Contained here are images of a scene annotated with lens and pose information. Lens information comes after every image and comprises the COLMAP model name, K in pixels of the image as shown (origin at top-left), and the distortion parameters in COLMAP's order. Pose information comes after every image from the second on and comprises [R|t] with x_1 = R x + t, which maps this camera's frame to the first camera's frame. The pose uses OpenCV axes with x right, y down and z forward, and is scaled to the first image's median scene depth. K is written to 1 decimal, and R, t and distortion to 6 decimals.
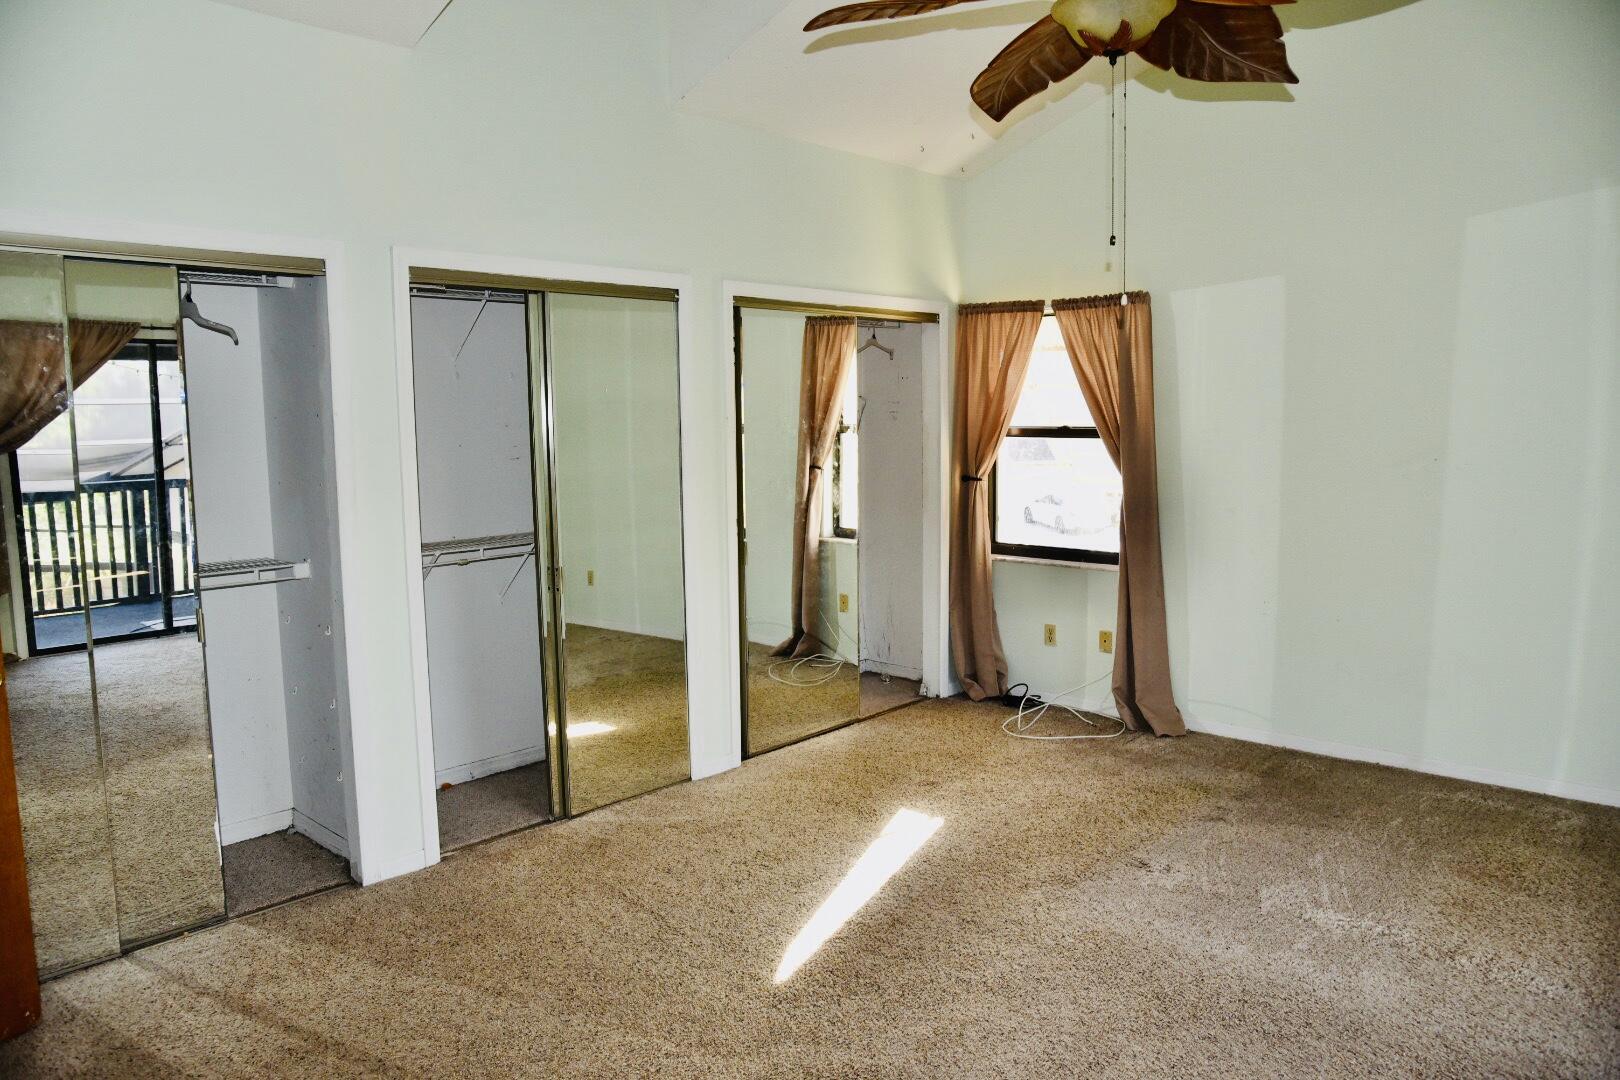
lens RADIAL K [[1165.4, 0, 811.1], [0, 1165.4, 548.0], [0, 0, 1]] dist [-0.019084, -0.001672]
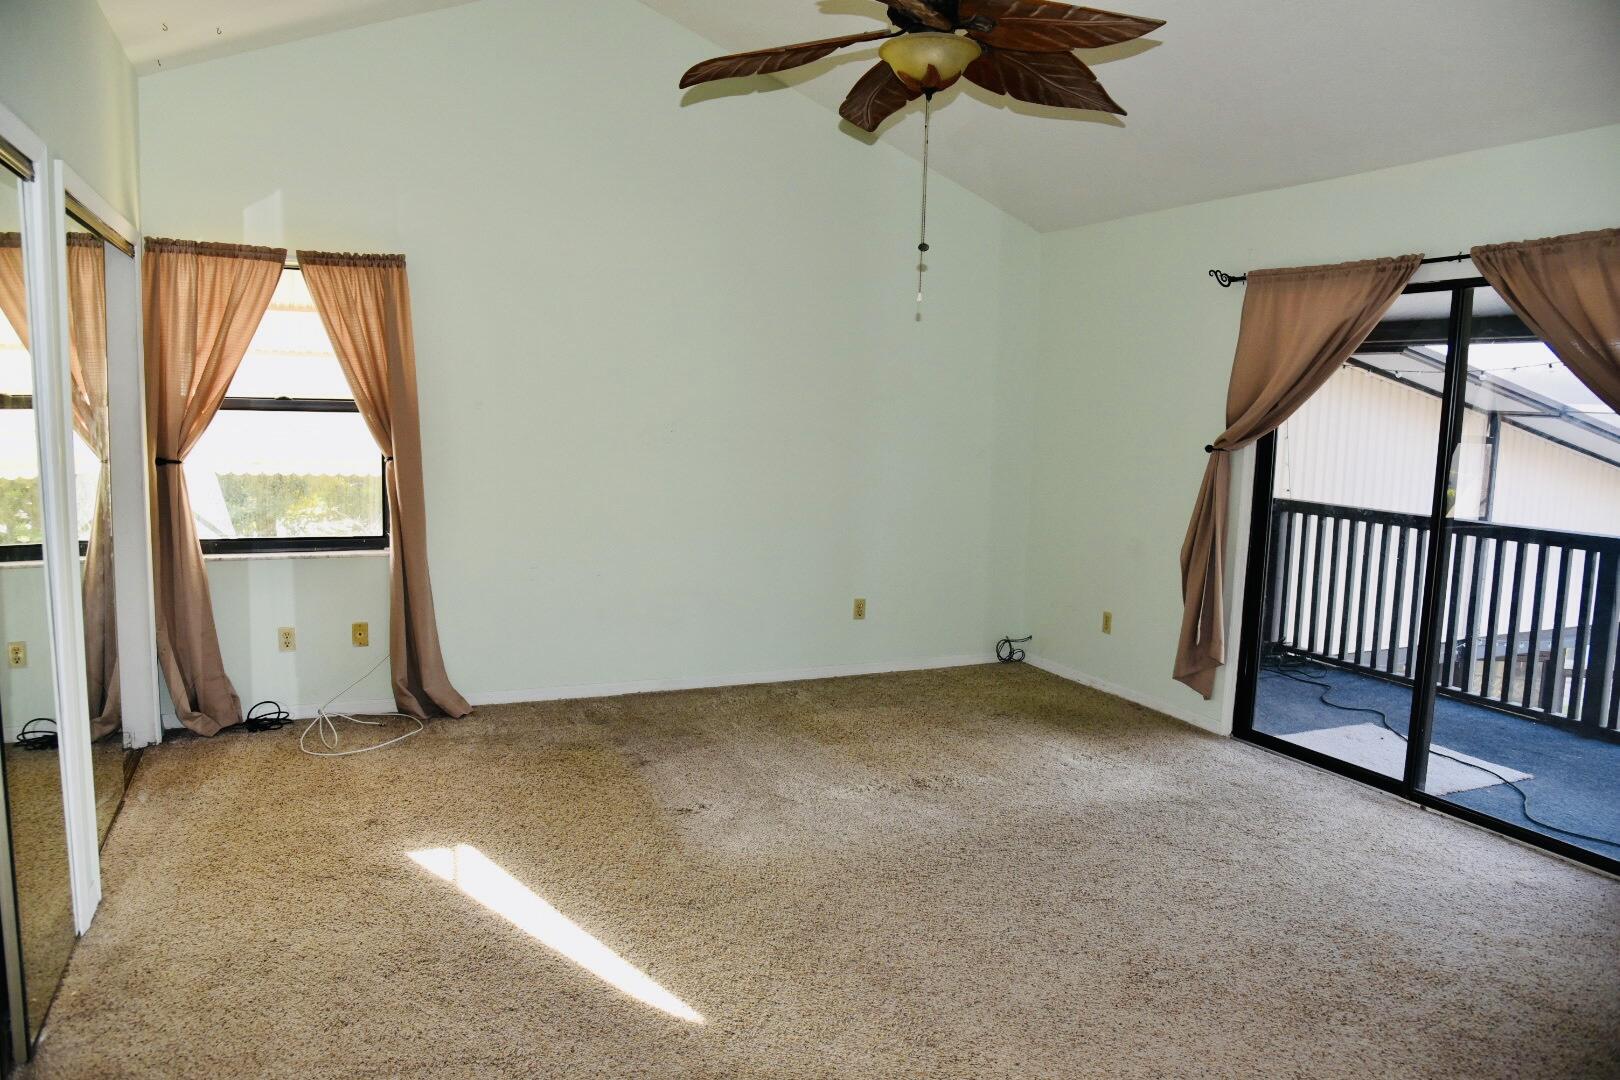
lens RADIAL K [[1165.4, 0, 811.1], [0, 1165.4, 548.0], [0, 0, 1]] dist [-0.019084, -0.001672]
pose [[0.413153, -0.096539, 0.905530, -0.438168], [0.076284, 0.994539, 0.071224, -0.026358], [-0.907461, 0.039651, 0.418261, 0.305922]]
